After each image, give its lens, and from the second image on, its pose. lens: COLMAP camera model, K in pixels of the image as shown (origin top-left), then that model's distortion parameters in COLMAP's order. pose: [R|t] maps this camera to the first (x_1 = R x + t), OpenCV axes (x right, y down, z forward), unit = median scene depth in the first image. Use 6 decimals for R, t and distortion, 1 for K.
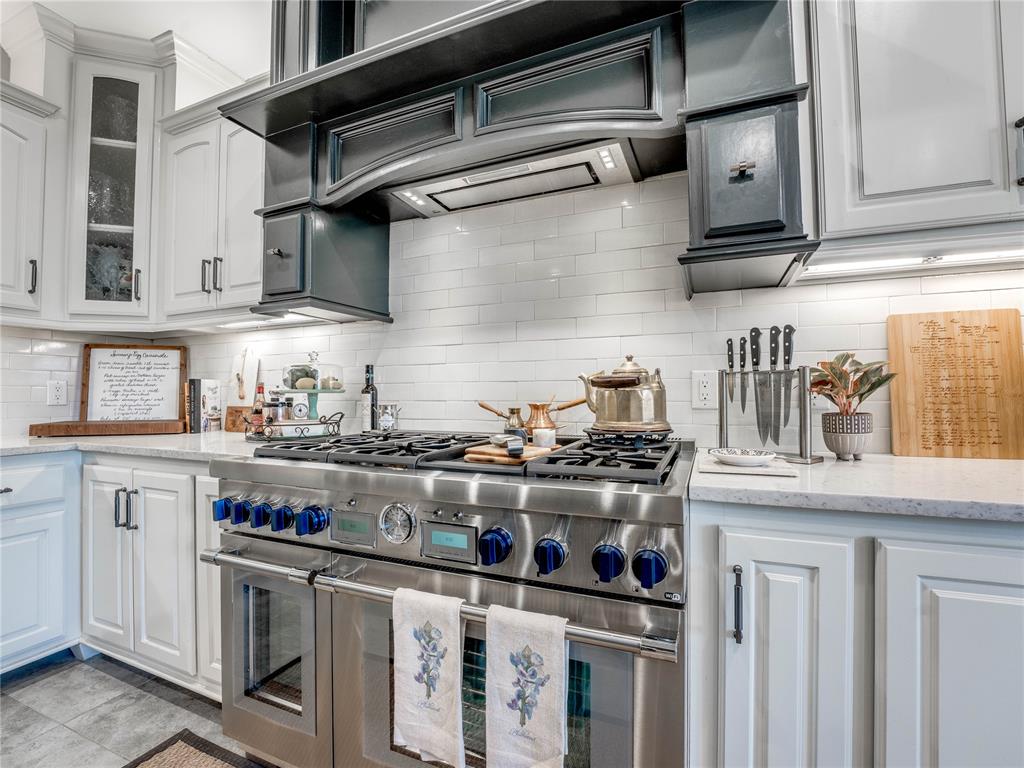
lens RADIAL K [[470.8, 0, 500.9], [0, 470.8, 380.3], [0, 0, 1]] dist [-0.029213, 0.003658]
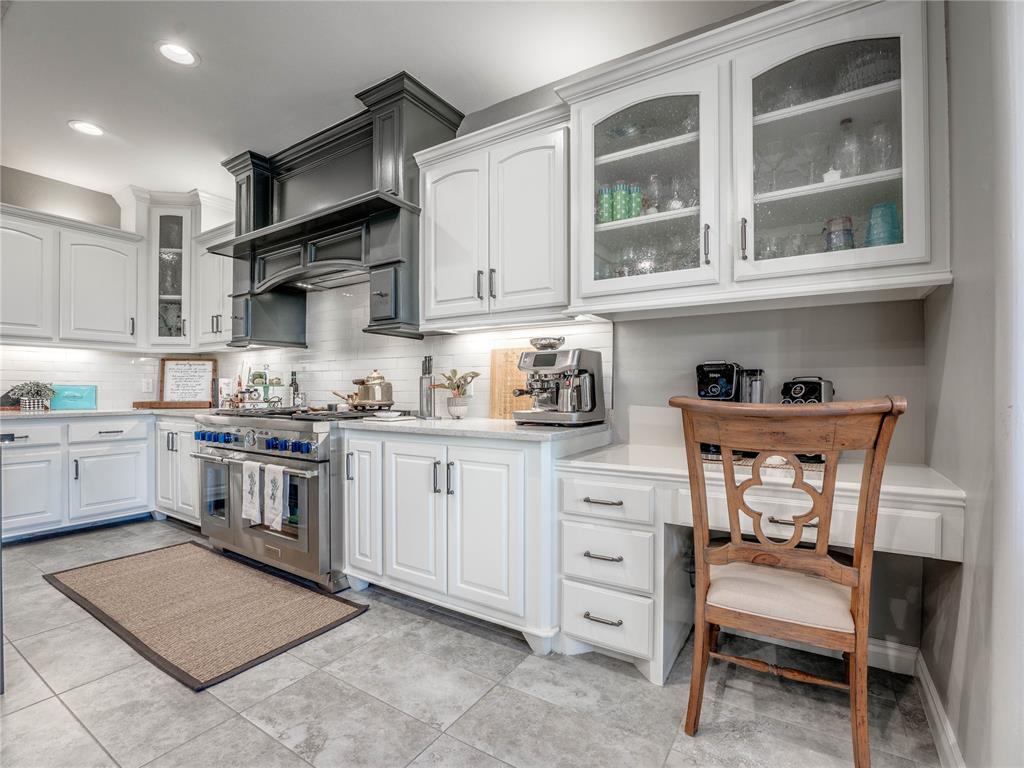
lens RADIAL K [[470.8, 0, 520.7], [0, 470.8, 385.3], [0, 0, 1]] dist [-0.029213, 0.003658]
pose [[0.990852, 0.004734, -0.134869, 0.866005], [-0.001455, 0.999701, 0.024402, -0.024427], [0.134944, -0.023982, 0.990563, -0.719104]]
